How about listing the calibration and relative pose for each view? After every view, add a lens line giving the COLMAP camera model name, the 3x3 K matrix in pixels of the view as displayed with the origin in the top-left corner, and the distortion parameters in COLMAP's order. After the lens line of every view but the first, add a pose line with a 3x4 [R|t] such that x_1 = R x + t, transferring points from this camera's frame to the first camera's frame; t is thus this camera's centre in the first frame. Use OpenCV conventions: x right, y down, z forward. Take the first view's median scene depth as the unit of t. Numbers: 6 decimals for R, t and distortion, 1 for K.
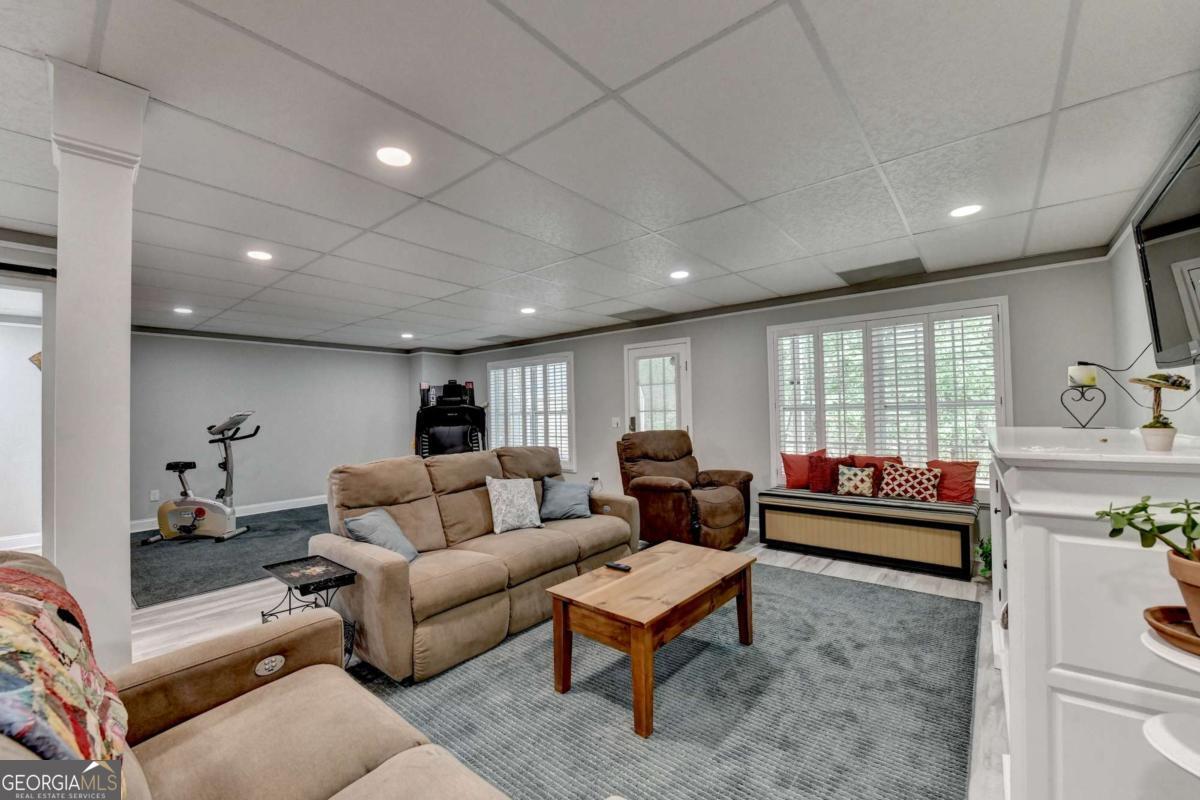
lens RADIAL K [[487.7, 0, 577.5], [0, 487.7, 402.8], [0, 0, 1]] dist [-0.007851, -0.000404]
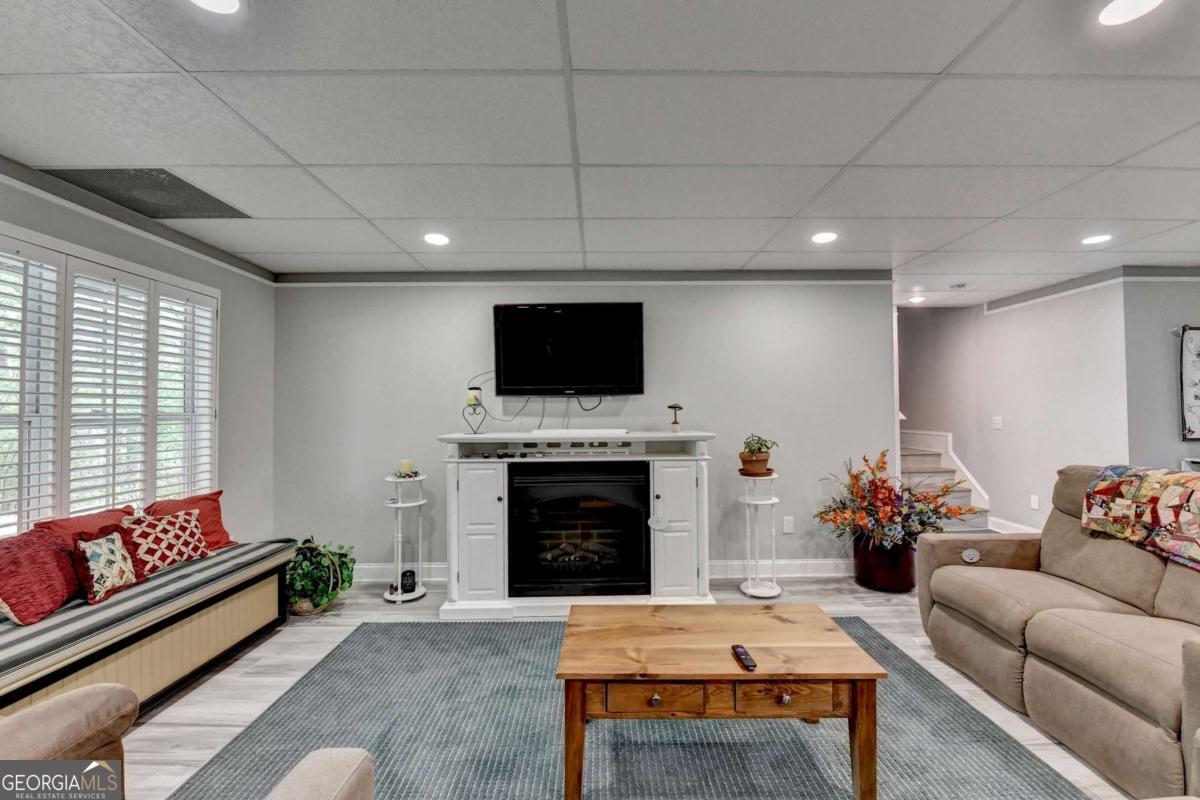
lens RADIAL K [[508.3, 0, 572.7], [0, 508.3, 401.0], [0, 0, 1]] dist [-0.016336, -0.000095]
pose [[-0.640919, 0.041414, 0.766490, -0.169487], [0.006158, 0.998789, -0.048817, 0.018480], [-0.767584, -0.026568, -0.640398, 1.044752]]
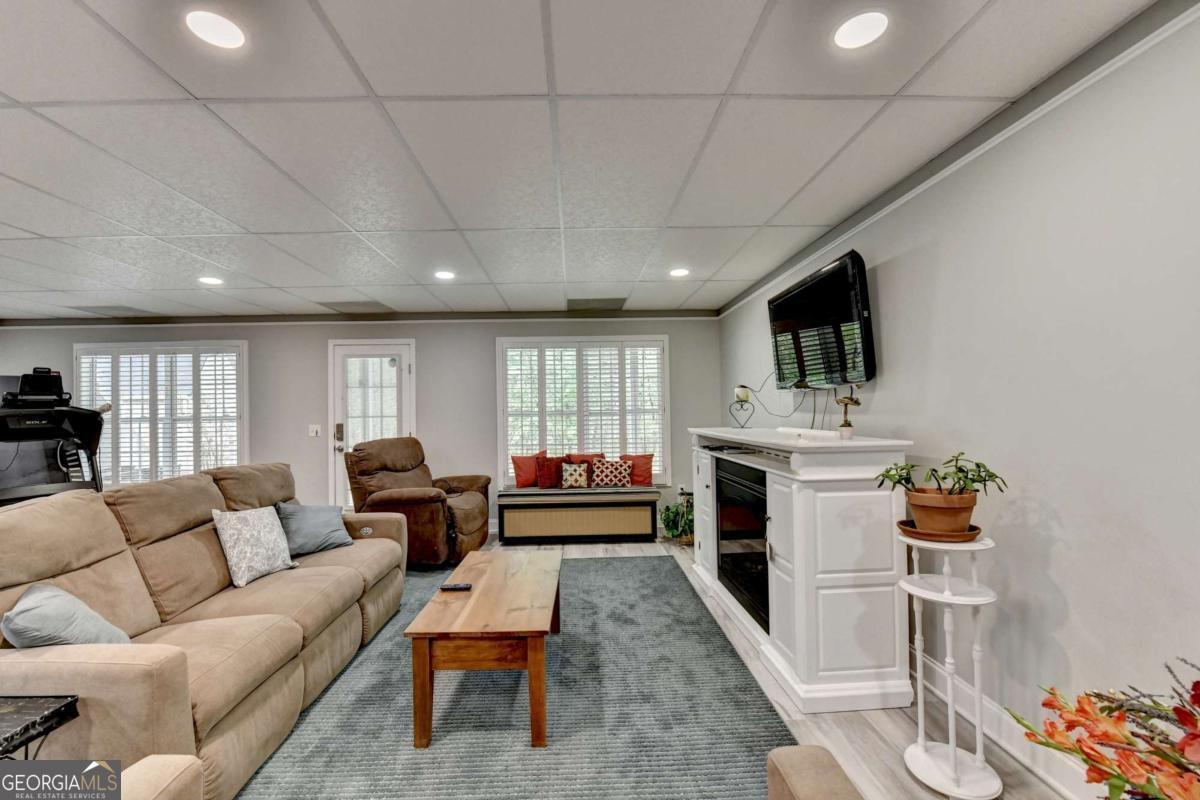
lens RADIAL K [[490.5, 0, 591.7], [0, 490.5, 403.3], [0, 0, 1]] dist [-0.009142, -0.000356]
pose [[0.740001, 0.017191, 0.672387, -0.223850], [-0.010634, 0.999847, -0.013860, 0.000029], [-0.672522, 0.003106, 0.740070, 0.091753]]
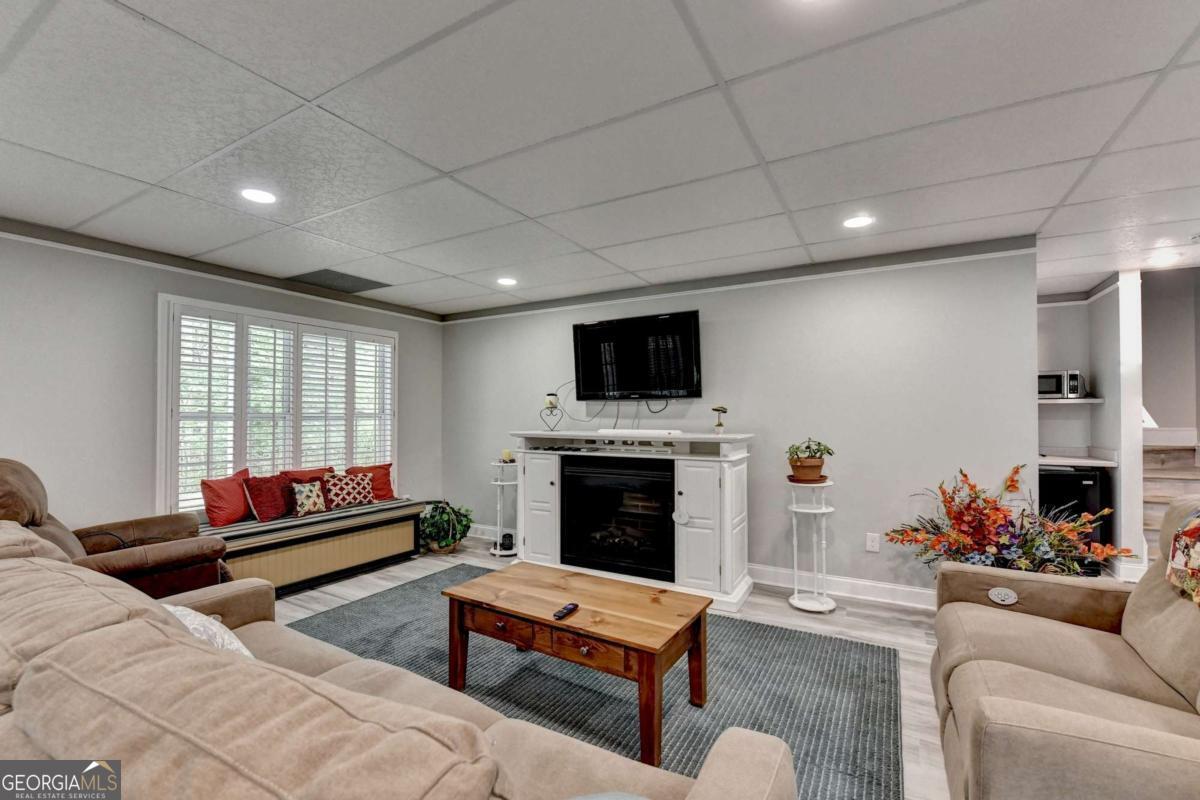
lens RADIAL K [[497.1, 0, 580.0], [0, 497.1, 411.8], [0, 0, 1]] dist [-0.009908, -0.000262]
pose [[-0.163855, 0.028293, 0.986079, -0.464651], [-0.015882, 0.999383, -0.031314, 0.022376], [-0.986357, -0.020792, -0.163305, 0.708777]]
